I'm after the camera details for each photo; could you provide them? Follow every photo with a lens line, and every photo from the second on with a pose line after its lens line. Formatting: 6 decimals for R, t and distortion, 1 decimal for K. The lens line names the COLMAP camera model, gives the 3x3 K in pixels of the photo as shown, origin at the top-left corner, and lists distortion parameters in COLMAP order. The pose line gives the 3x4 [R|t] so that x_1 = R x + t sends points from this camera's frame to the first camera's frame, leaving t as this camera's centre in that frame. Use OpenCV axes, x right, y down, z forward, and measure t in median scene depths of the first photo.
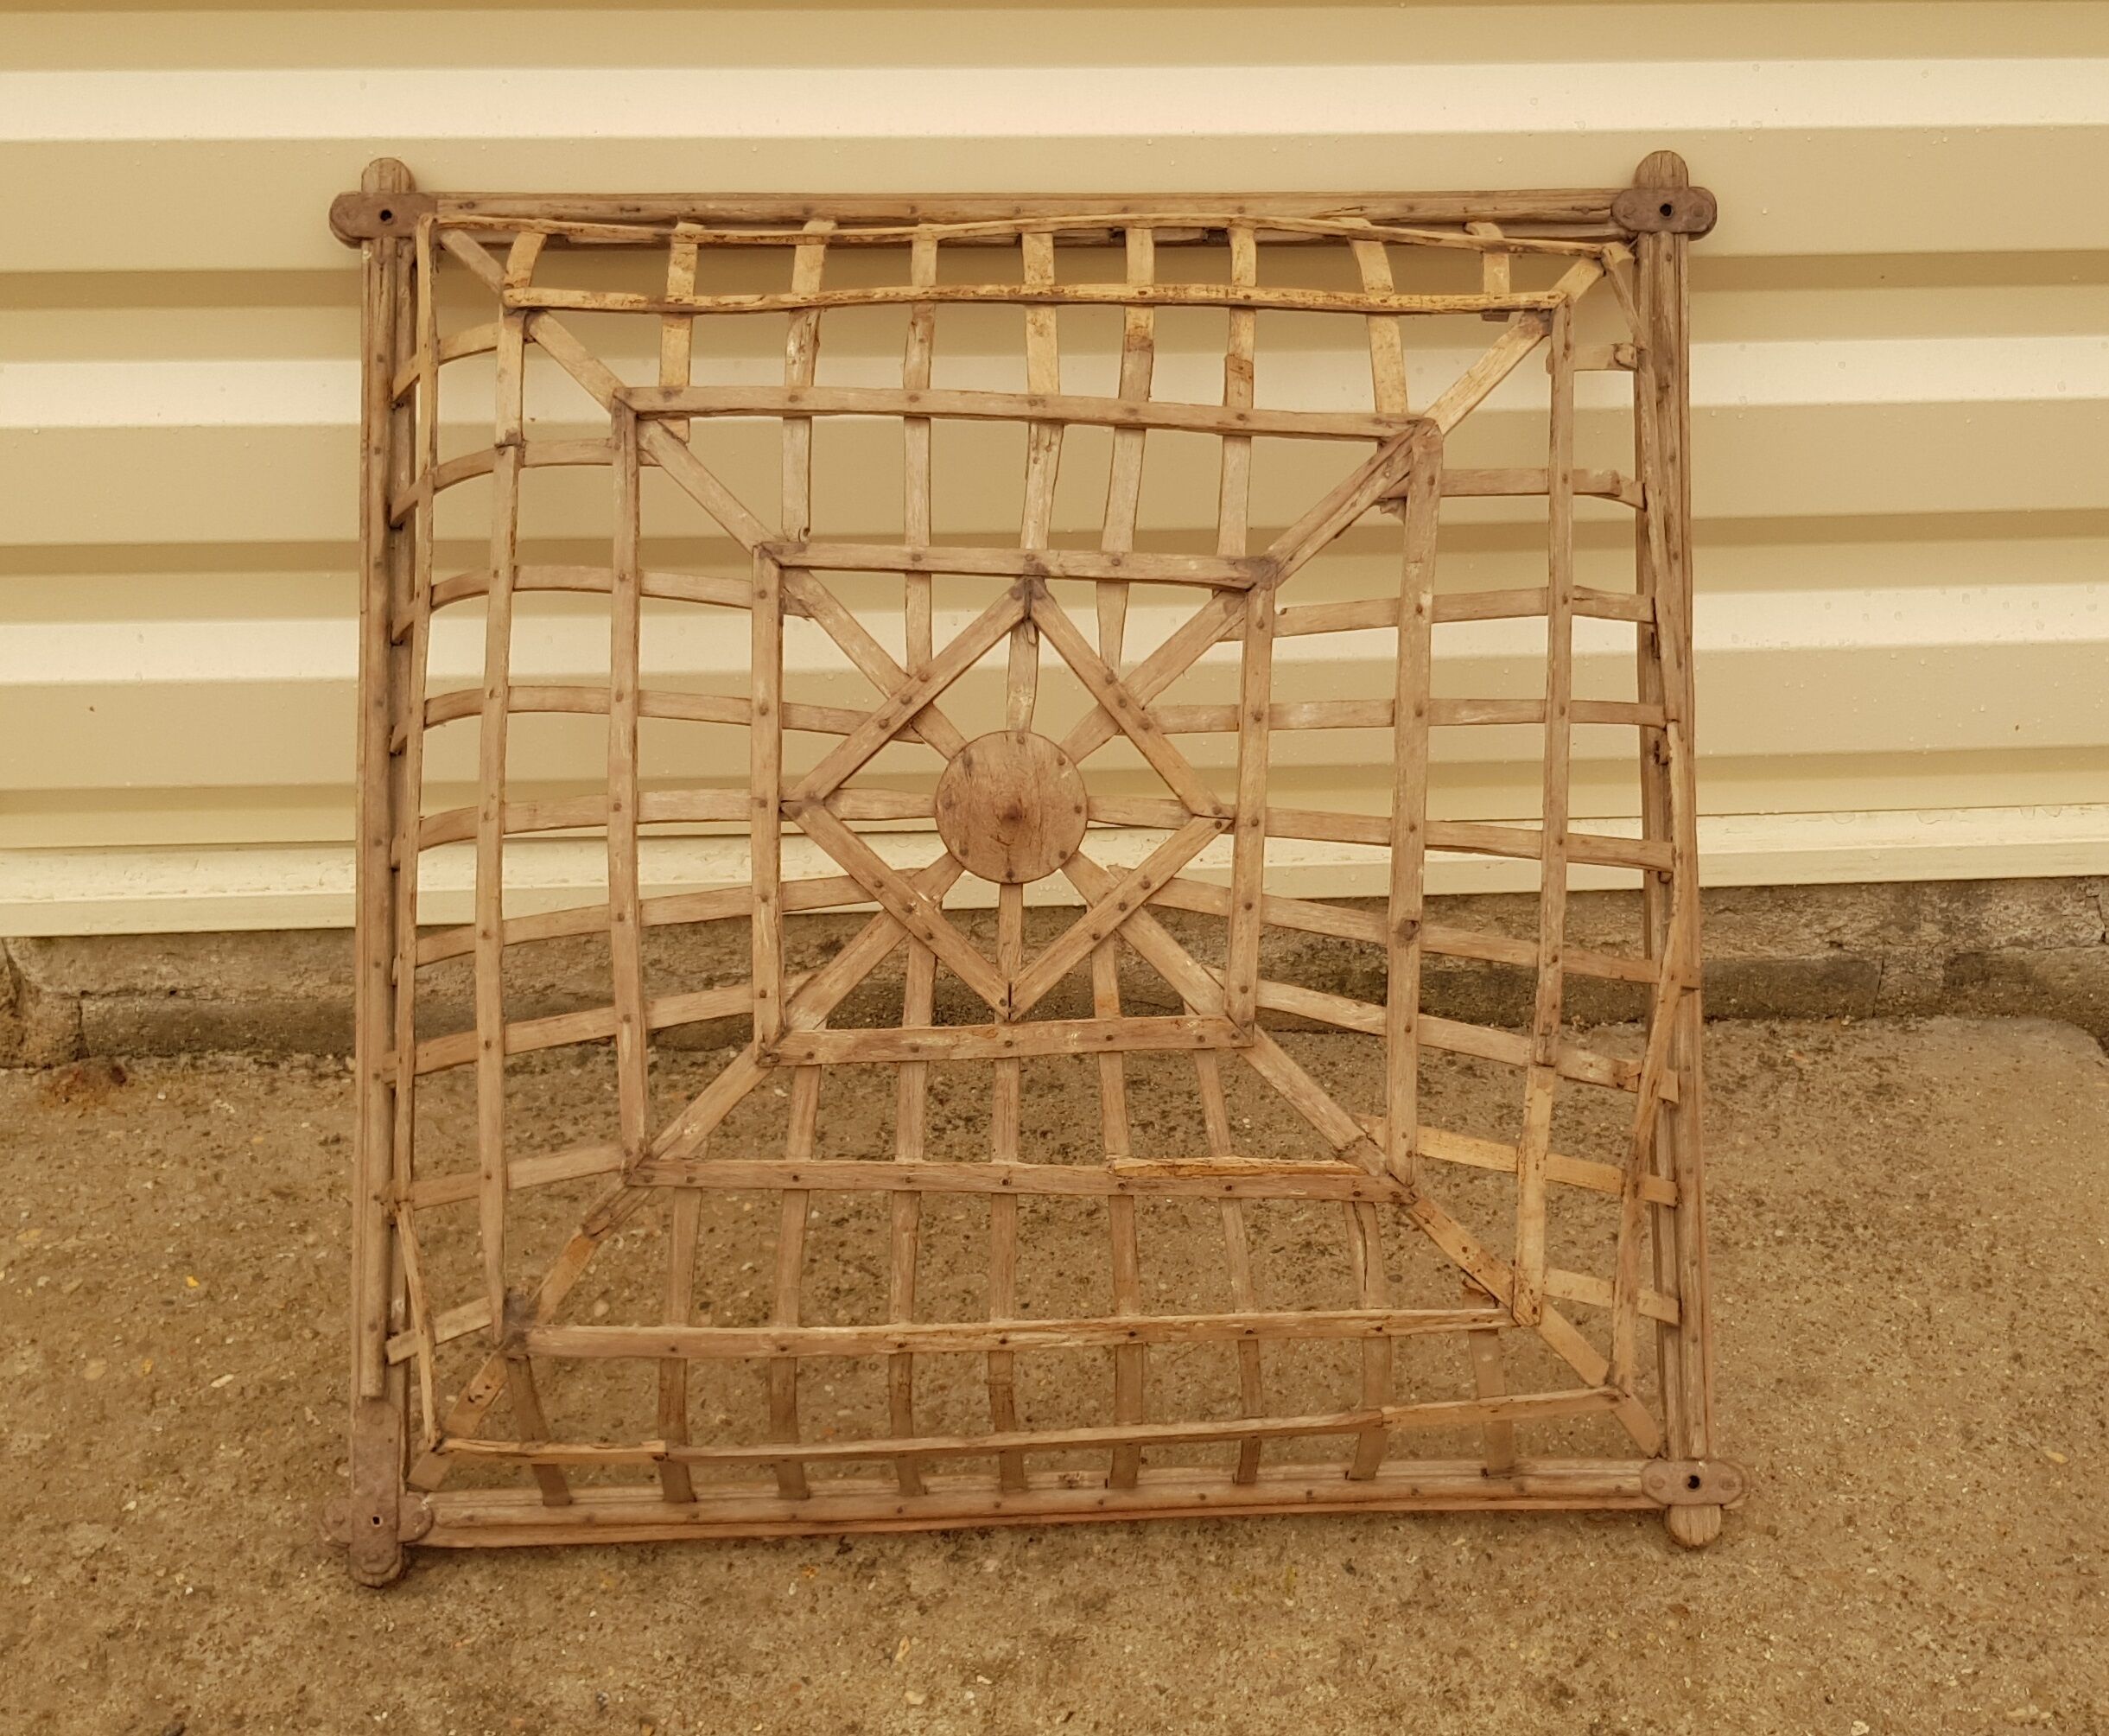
lens RADIAL K [[1727.7, 0, 1054.5], [0, 1727.7, 868.0], [0, 0, 1]] dist [0.104398, 0.000069]
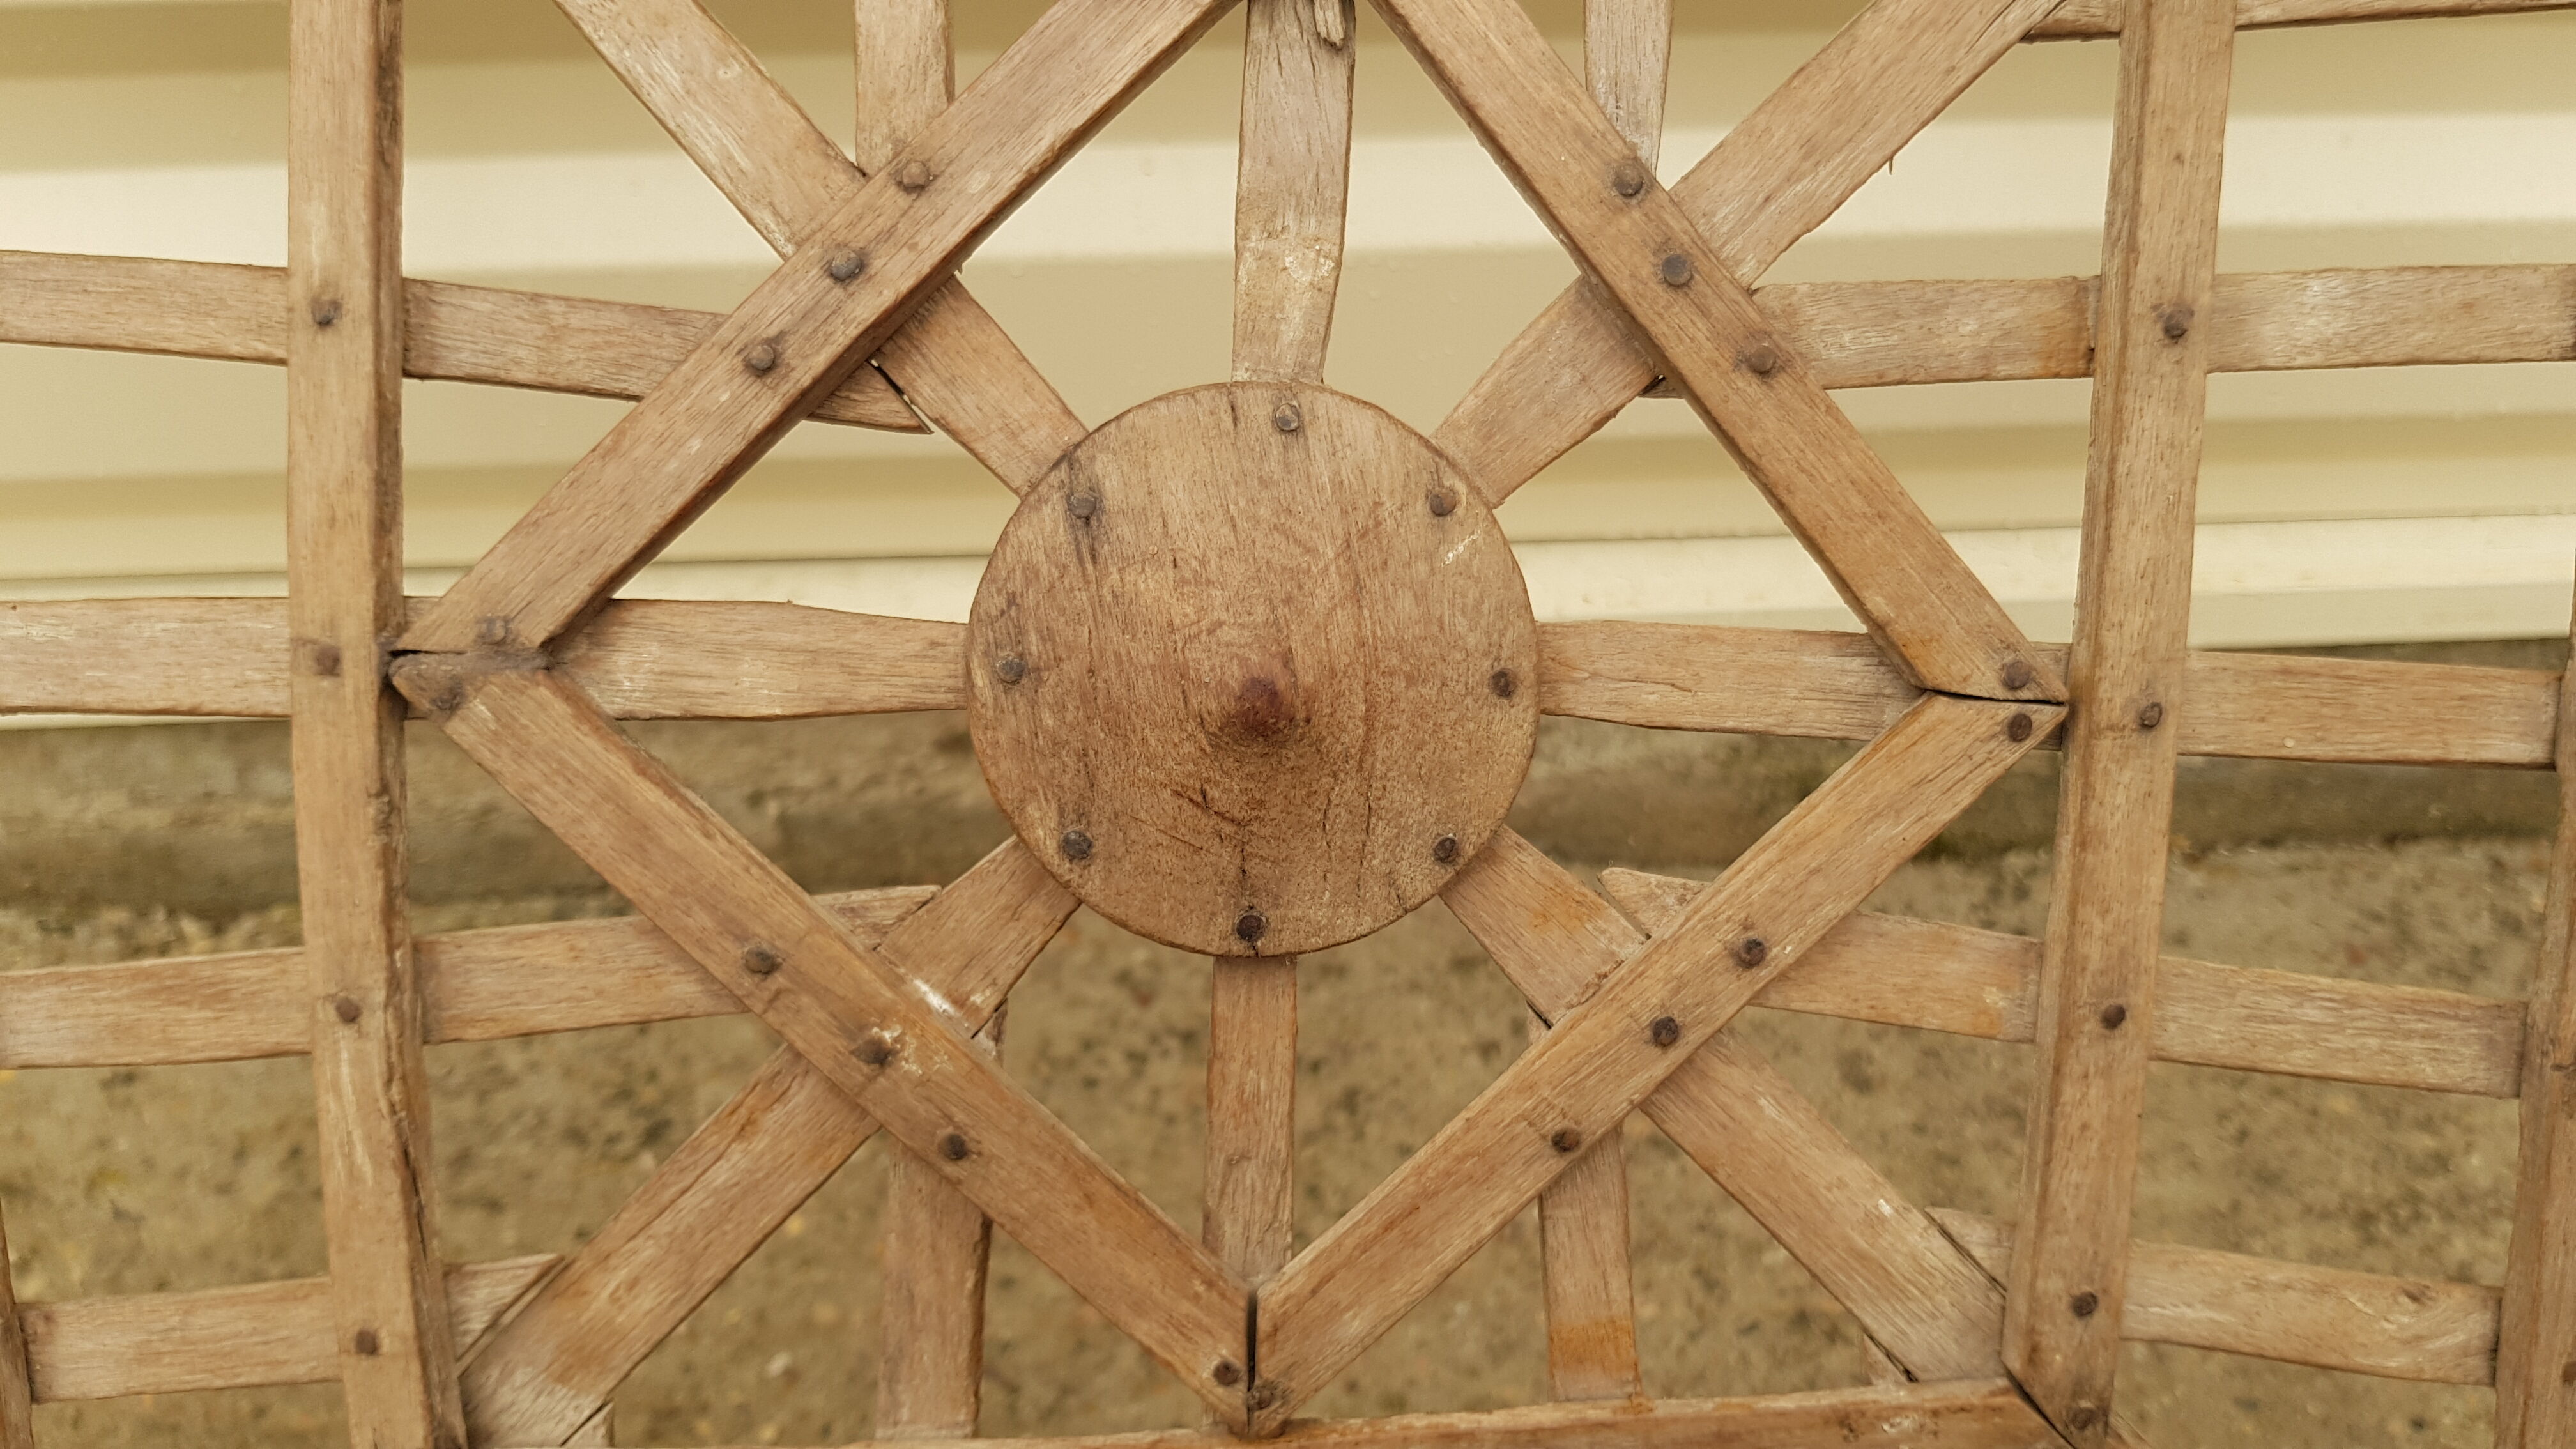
lens RADIAL K [[2052.9, 0, 1288.0], [0, 2052.9, 724.5], [0, 0, 1]] dist [0.097432, -0.208685]
pose [[0.999935, -0.004329, -0.010547, -0.016180], [0.005270, 0.995847, 0.090894, -0.055764], [0.010110, -0.090944, 0.995805, 0.678790]]
